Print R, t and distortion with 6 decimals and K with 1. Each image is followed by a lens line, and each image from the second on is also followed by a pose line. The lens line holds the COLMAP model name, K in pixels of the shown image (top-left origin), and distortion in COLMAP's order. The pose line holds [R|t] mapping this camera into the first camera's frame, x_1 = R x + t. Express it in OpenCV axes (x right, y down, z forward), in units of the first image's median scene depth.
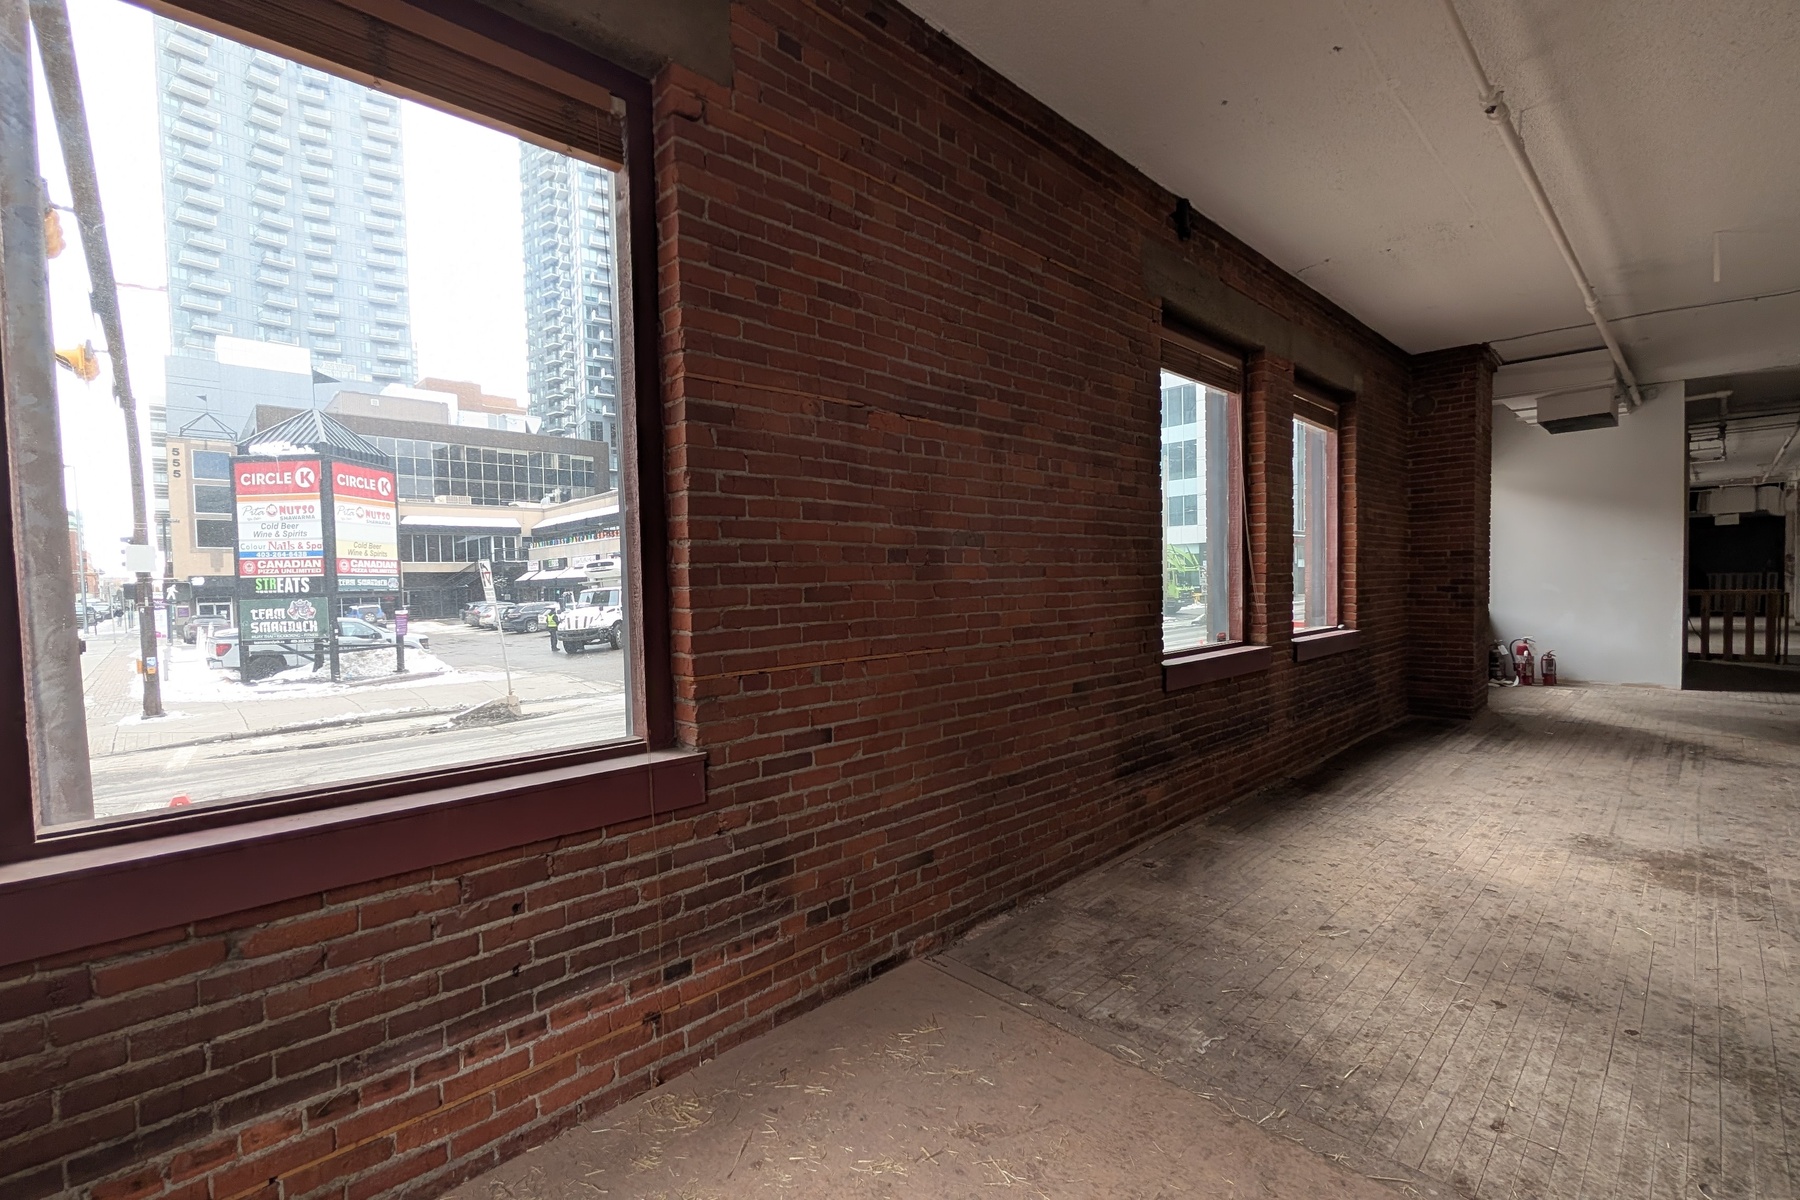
lens RADIAL K [[772.4, 0, 901.0], [0, 772.4, 607.4], [0, 0, 1]] dist [-0.000229, -0.000134]
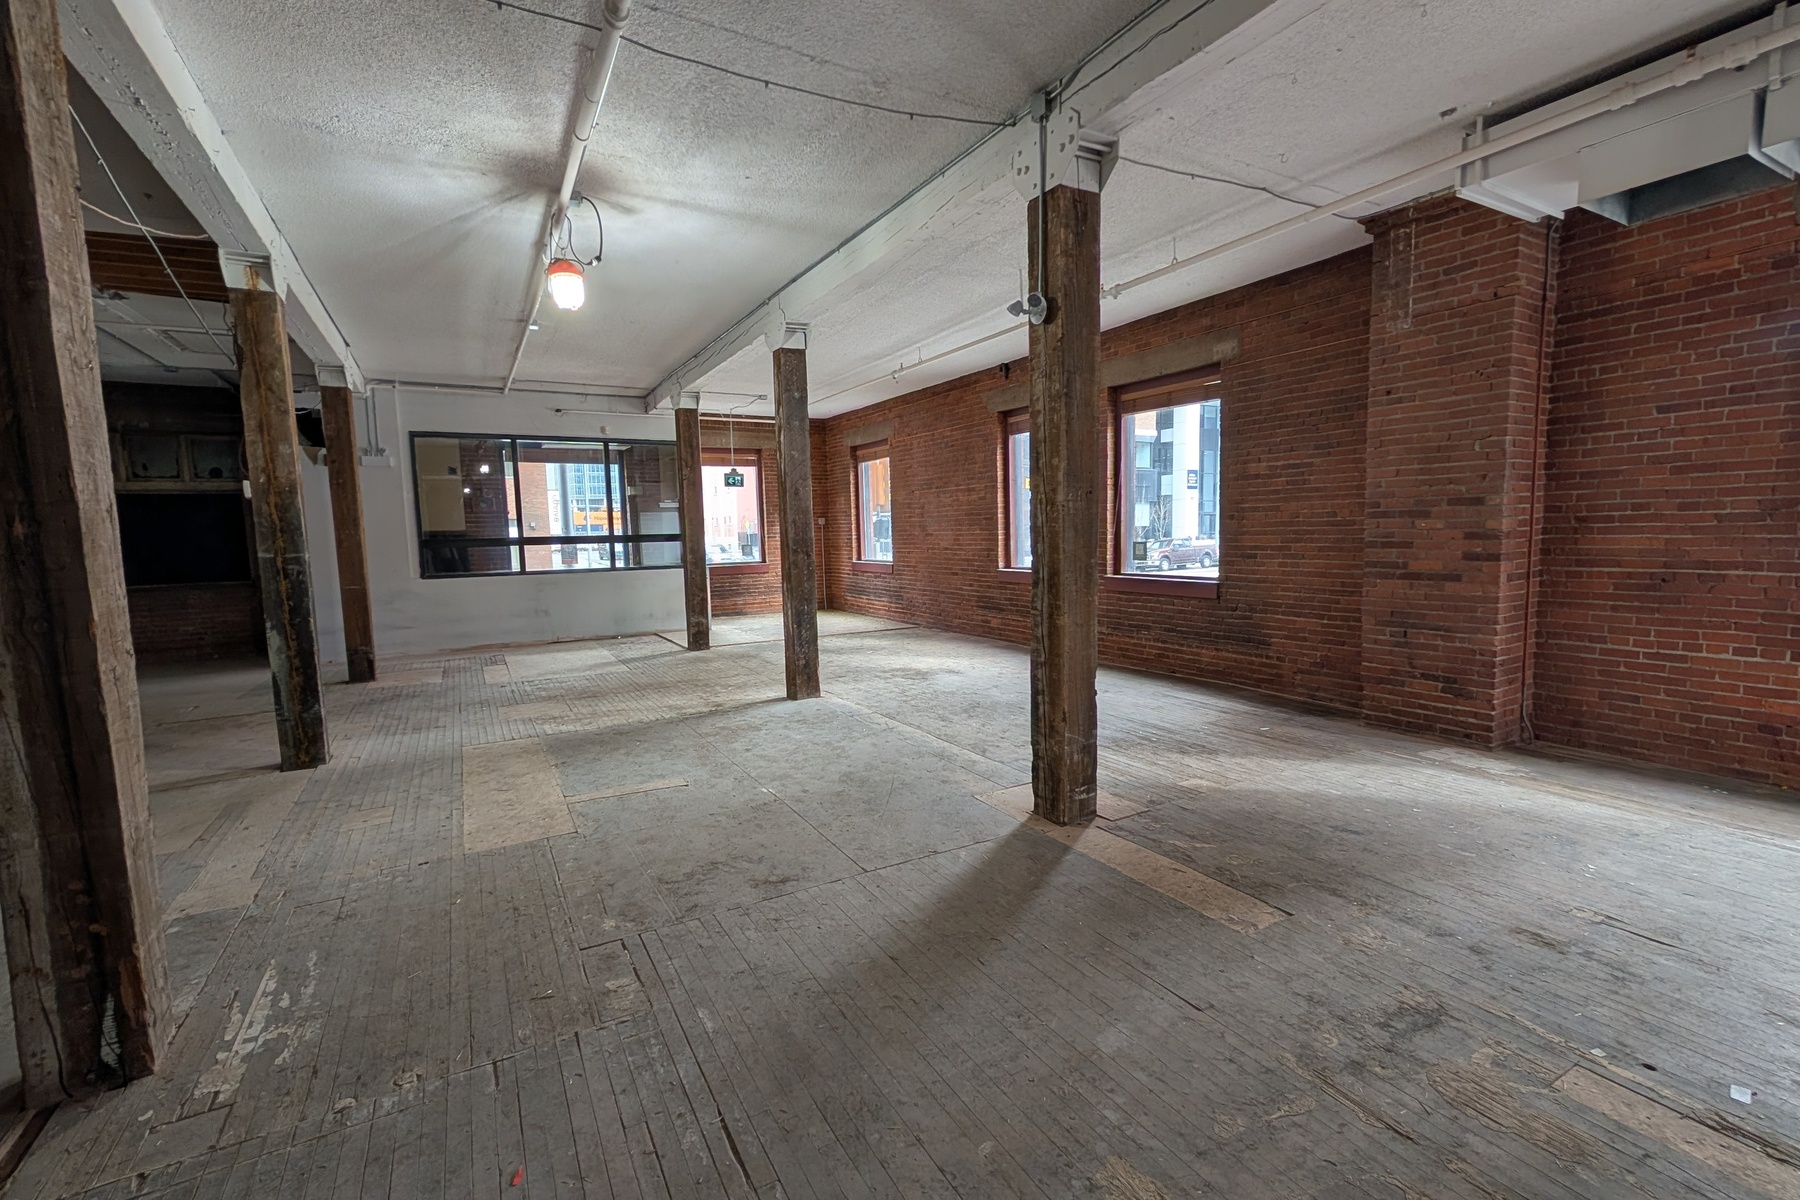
lens RADIAL K [[772.4, 0, 901.0], [0, 772.4, 607.4], [0, 0, 1]] dist [-0.000229, -0.000134]
pose [[-0.236685, 0.126177, -0.963358, 3.388575], [-0.003519, 0.991414, 0.130716, -0.147884], [0.971580, 0.034329, -0.234209, 1.592408]]
